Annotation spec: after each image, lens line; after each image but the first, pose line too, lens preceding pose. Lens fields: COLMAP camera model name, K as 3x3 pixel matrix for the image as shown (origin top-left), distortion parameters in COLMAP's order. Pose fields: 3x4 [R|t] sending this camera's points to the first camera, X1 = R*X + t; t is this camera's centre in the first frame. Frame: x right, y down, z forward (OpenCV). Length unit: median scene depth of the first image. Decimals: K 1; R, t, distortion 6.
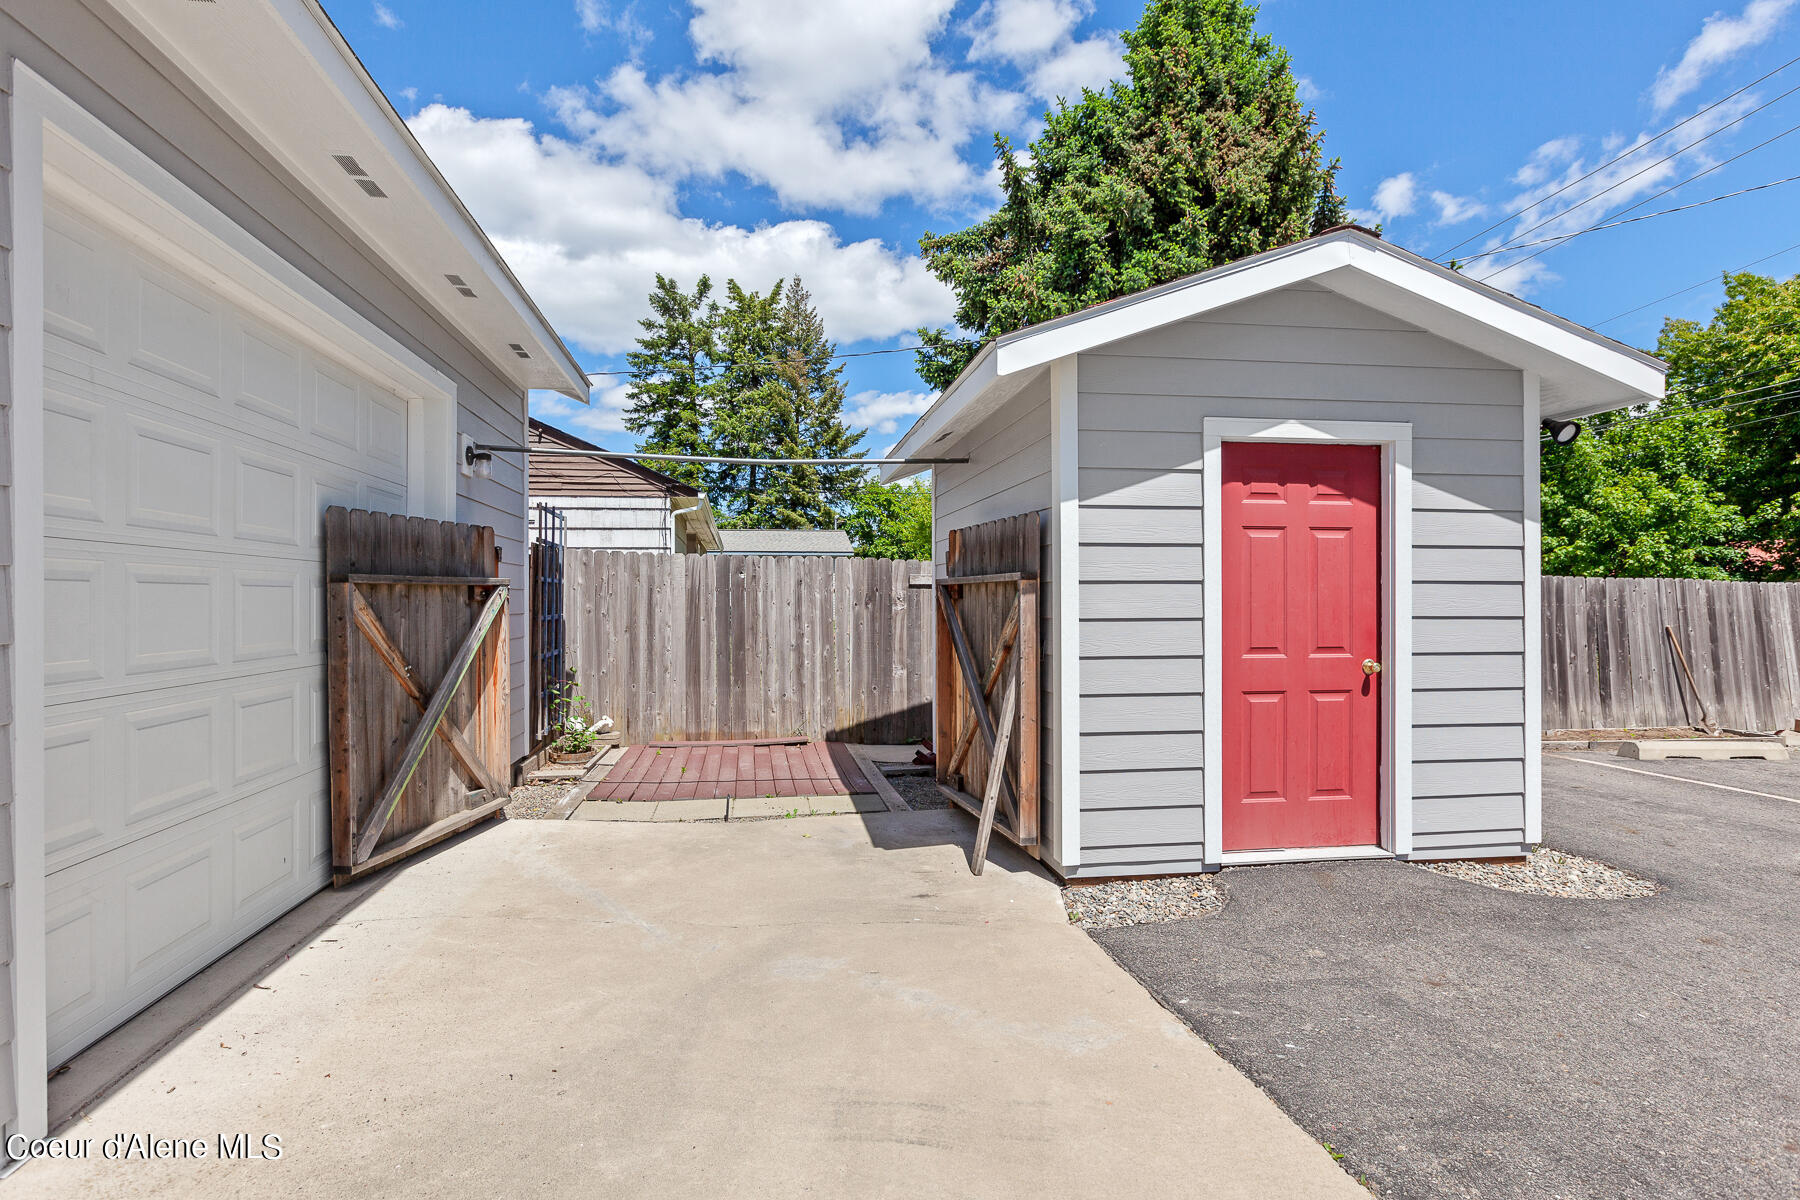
lens RADIAL K [[750.3, 0, 900.0], [0, 750.3, 600.0], [0, 0, 1]] dist [0.000301, 0.000004]
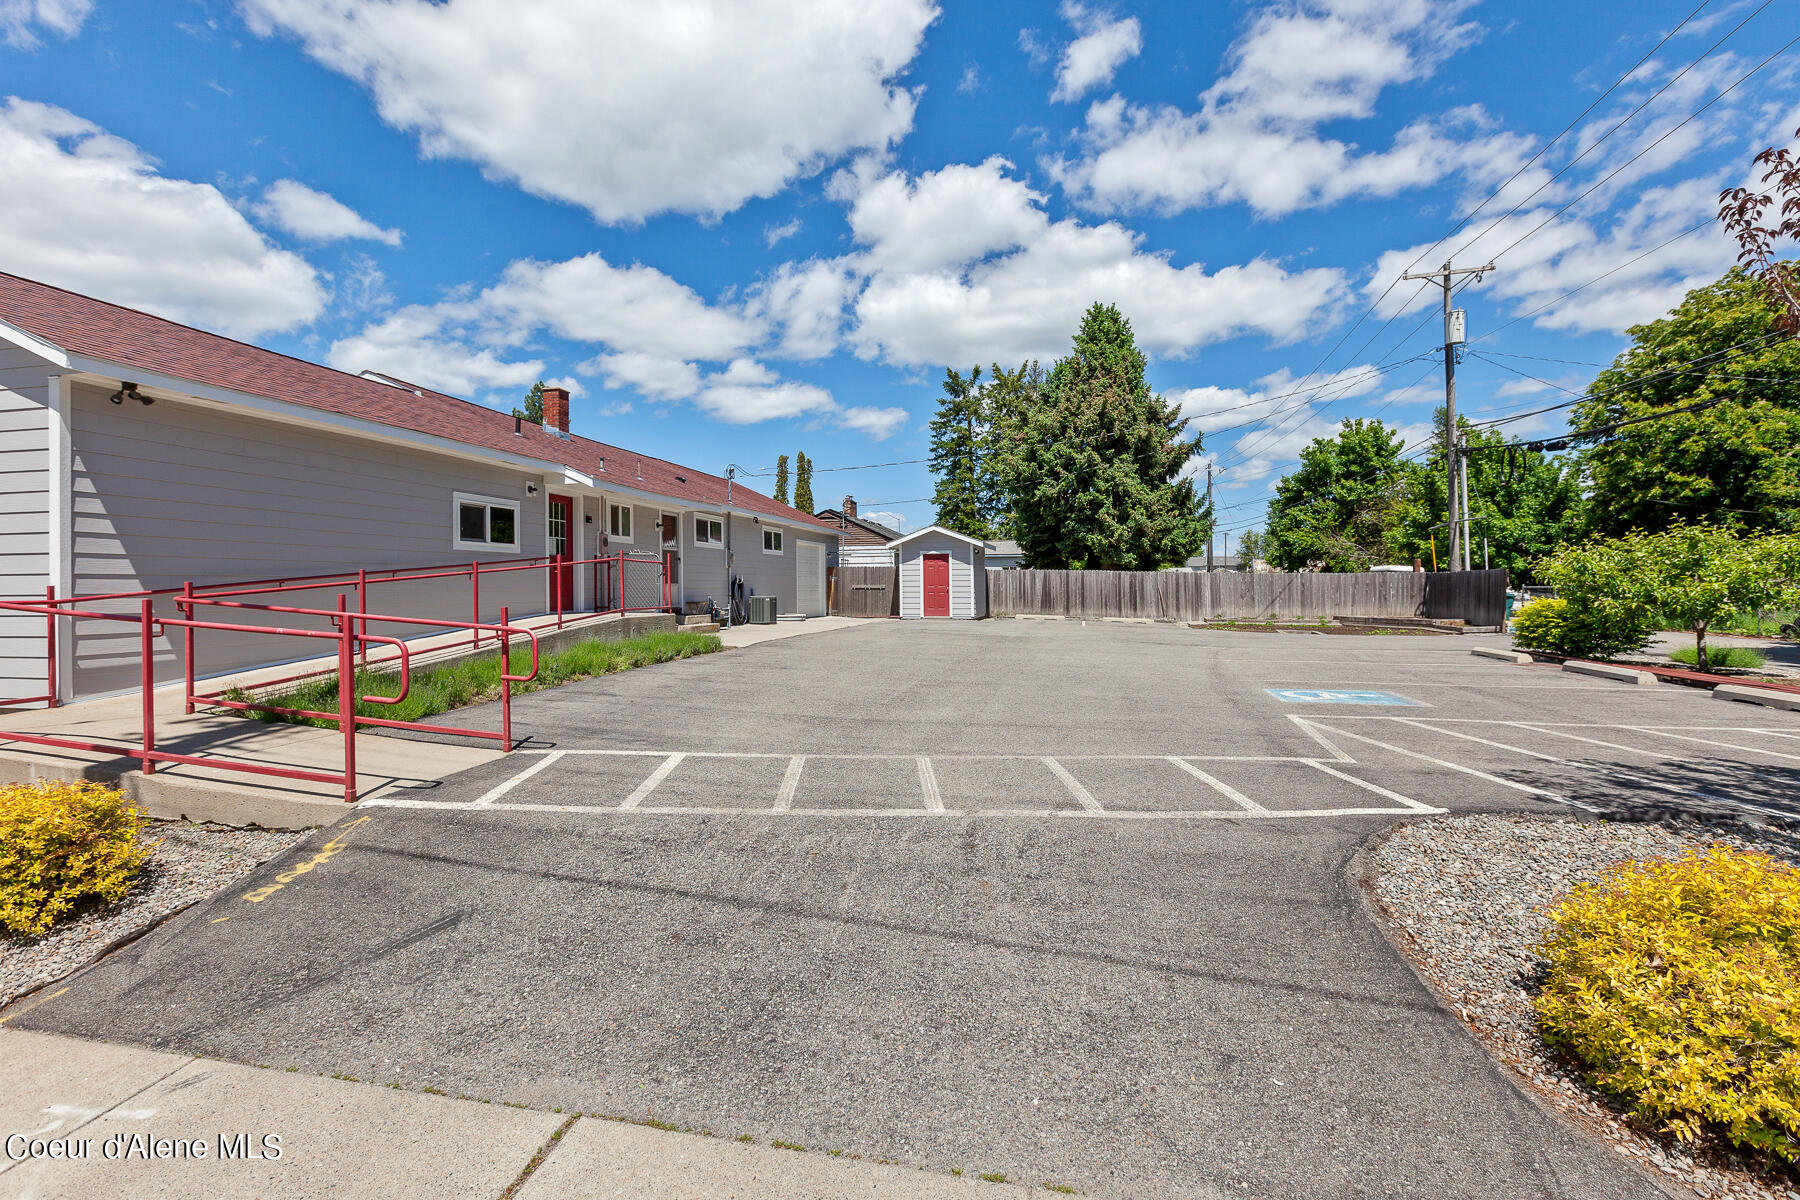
lens RADIAL K [[827.0, 0, 900.0], [0, 827.0, 600.0], [0, 0, 1]] dist [0.020322, 0.000320]
pose [[0.896838, 0.007304, -0.442299, 0.327711], [-0.001727, 0.999914, 0.013012, 0.009630], [0.442356, -0.010906, 0.896773, -0.534774]]
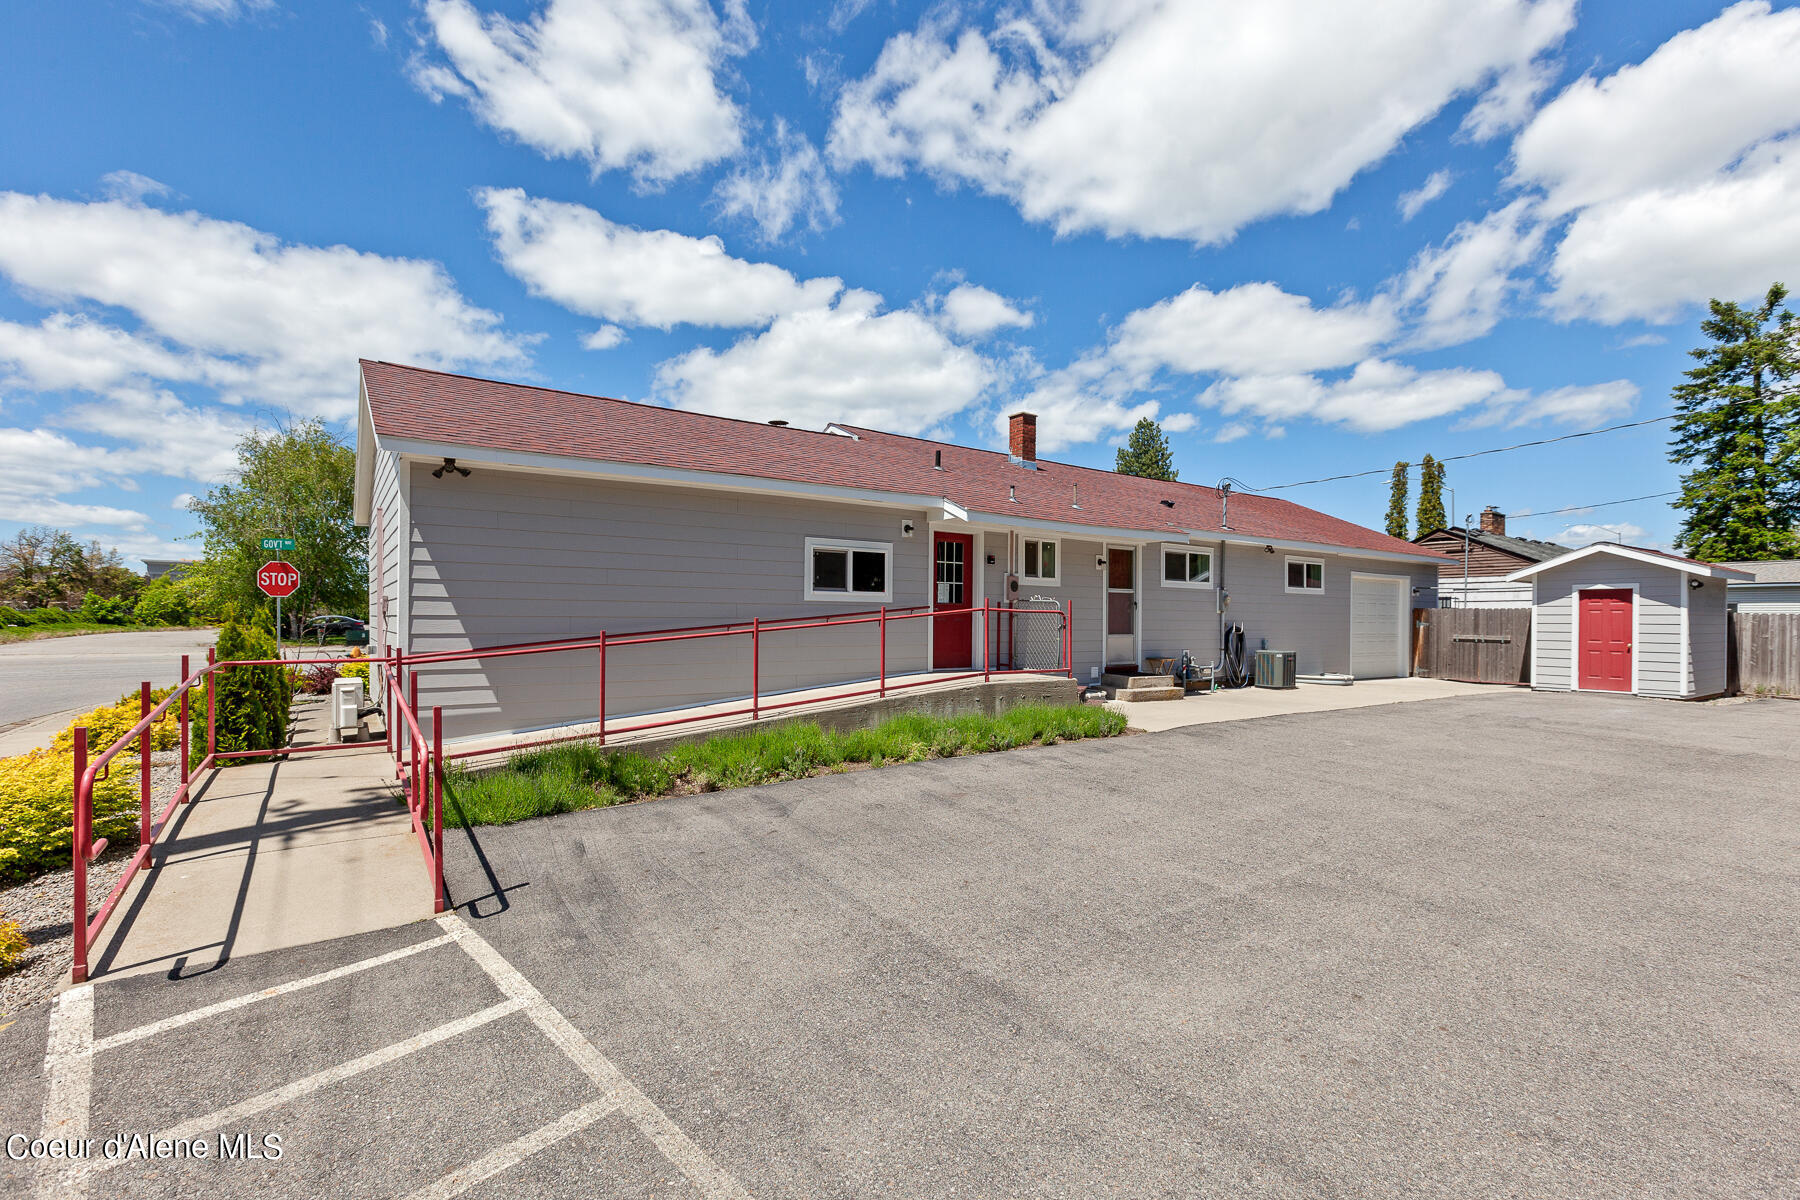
lens RADIAL K [[808.3, 0, 898.5], [0, 808.3, 606.1], [0, 0, 1]] dist [0.000762, -0.000412]
pose [[0.349464, -0.003194, -0.936944, 0.310033], [-0.015813, 0.999832, -0.009306, -0.001713], [0.936816, 0.018068, 0.349355, -0.385443]]
